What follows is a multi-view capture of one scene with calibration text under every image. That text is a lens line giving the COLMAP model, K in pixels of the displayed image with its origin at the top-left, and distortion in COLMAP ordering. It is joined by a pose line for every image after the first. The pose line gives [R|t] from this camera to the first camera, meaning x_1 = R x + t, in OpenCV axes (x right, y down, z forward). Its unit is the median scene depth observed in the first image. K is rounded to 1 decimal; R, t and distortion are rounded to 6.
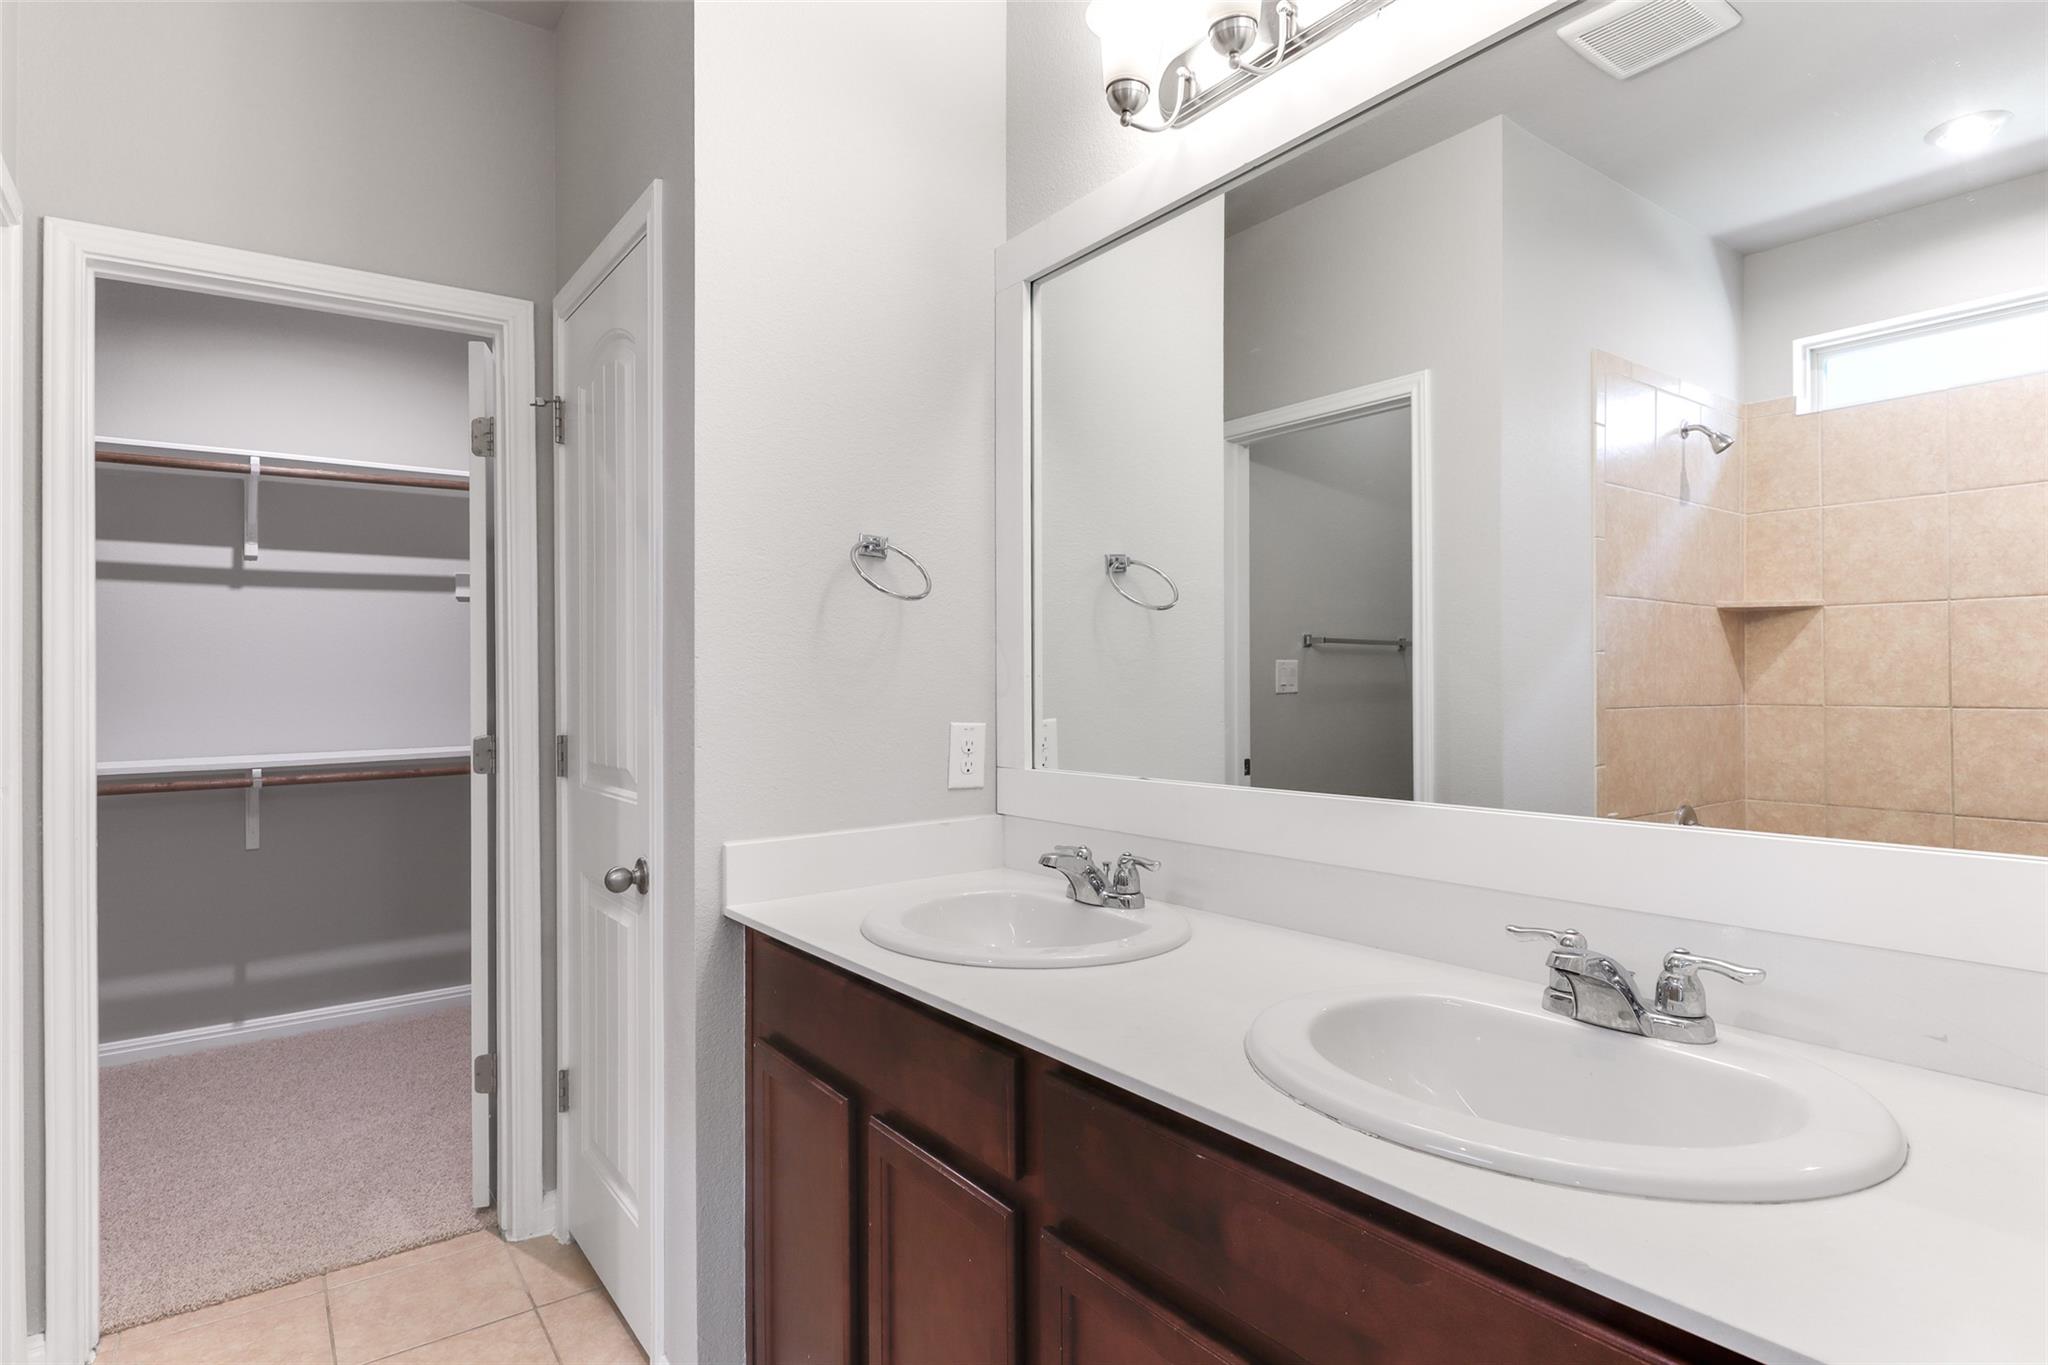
lens RADIAL K [[1066.5, 0, 1027.4], [0, 1066.5, 683.6], [0, 0, 1]] dist [0.007282, -0.001684]
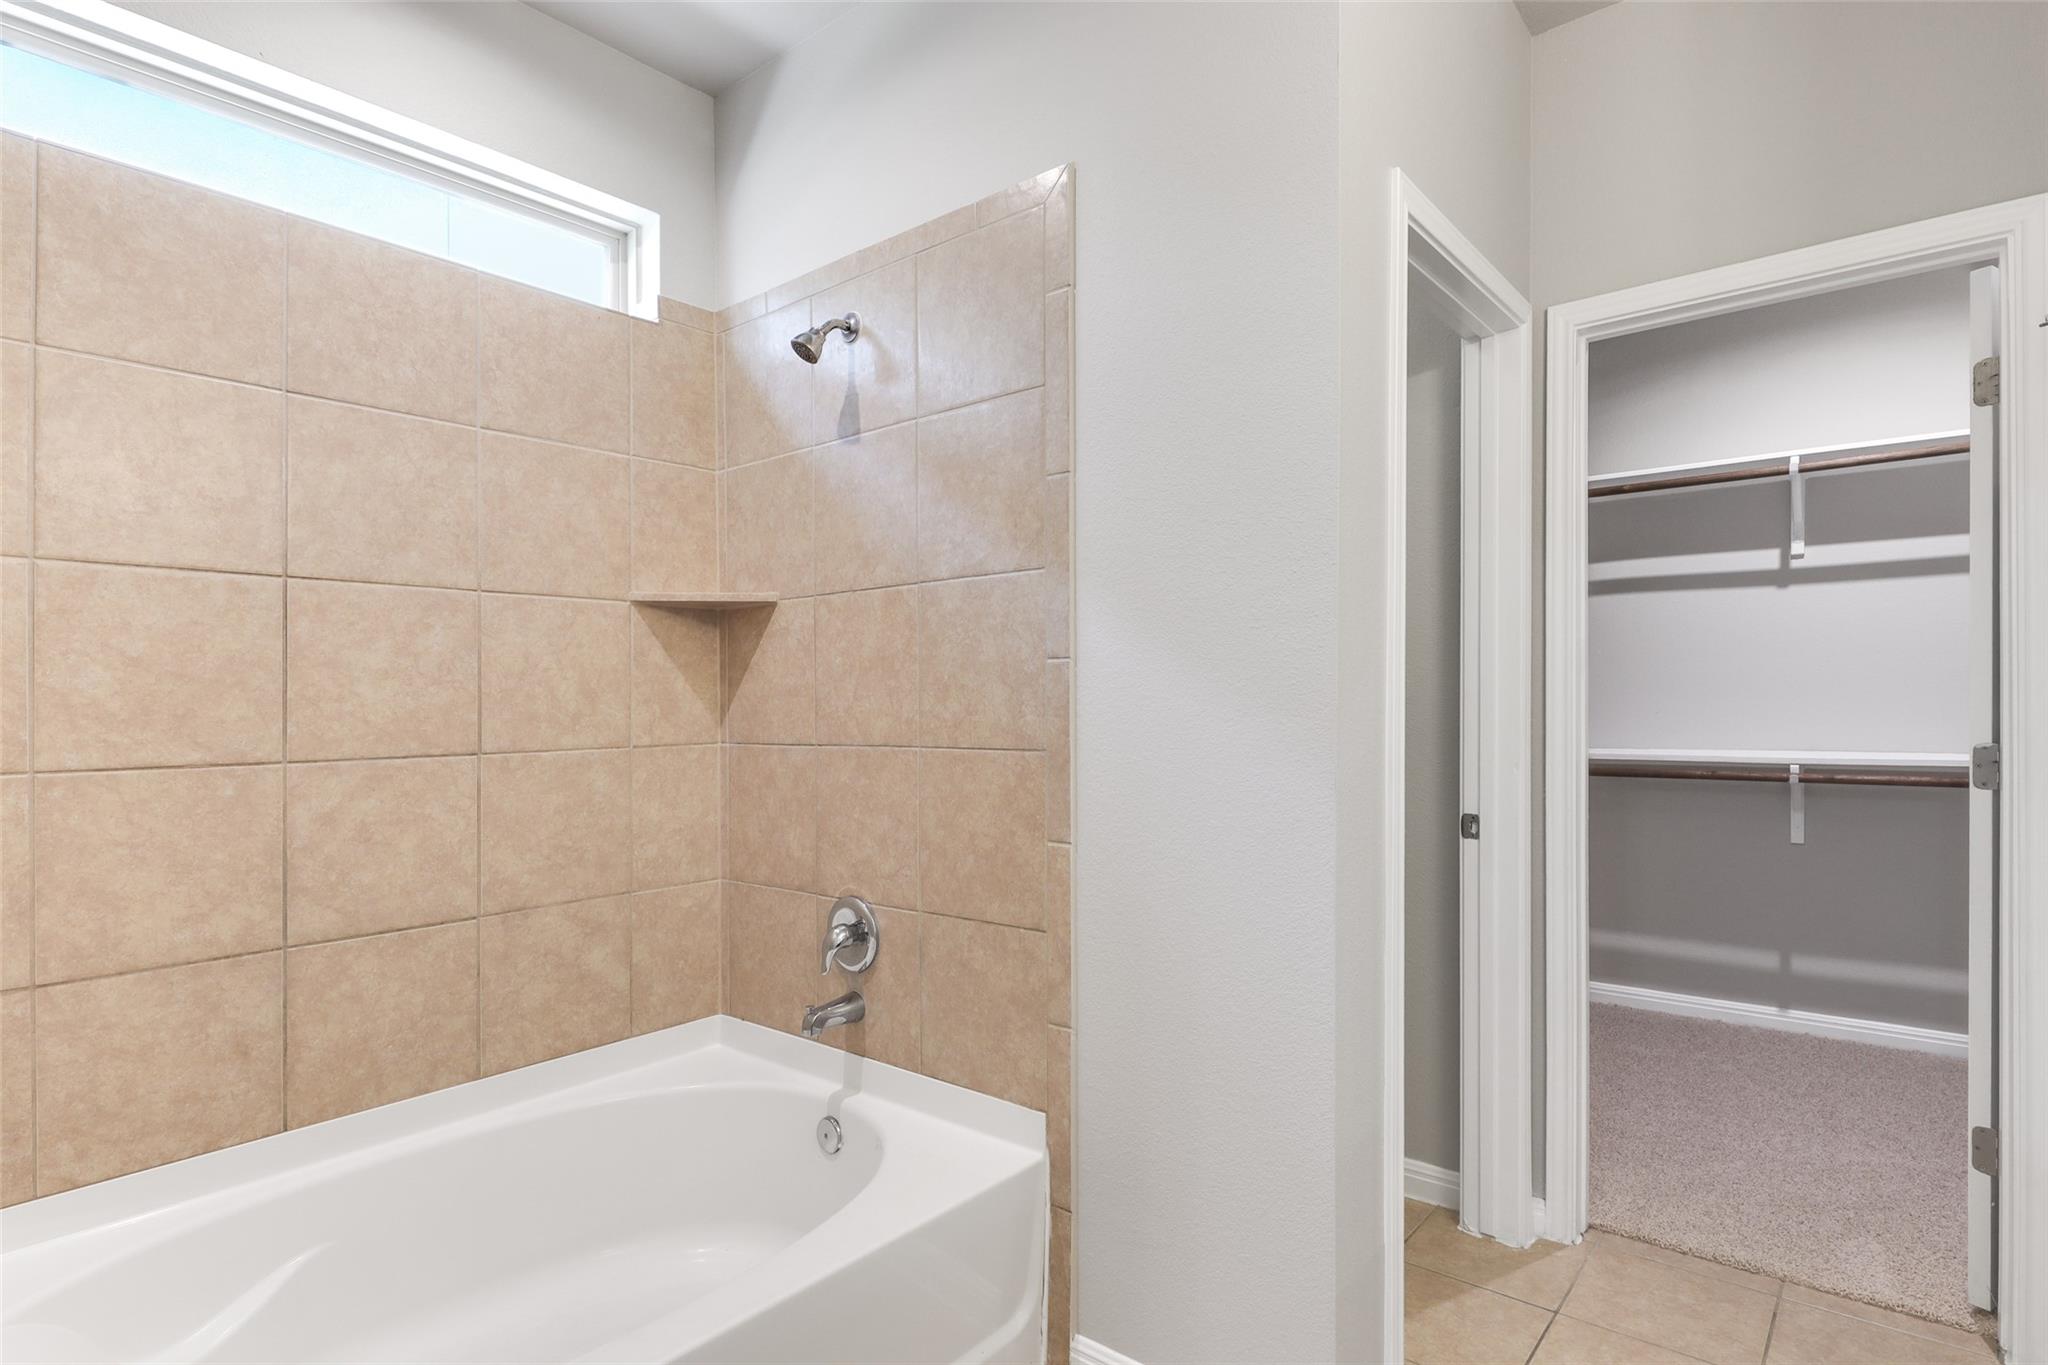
lens RADIAL K [[1066.5, 0, 1063.9], [0, 1066.5, 693.0], [0, 0, 1]] dist [0.007282, -0.001684]
pose [[0.276880, 0.006041, -0.960886, 0.090904], [0.007446, 0.999937, 0.008432, -0.002702], [0.960876, -0.009489, 0.276817, 0.082970]]
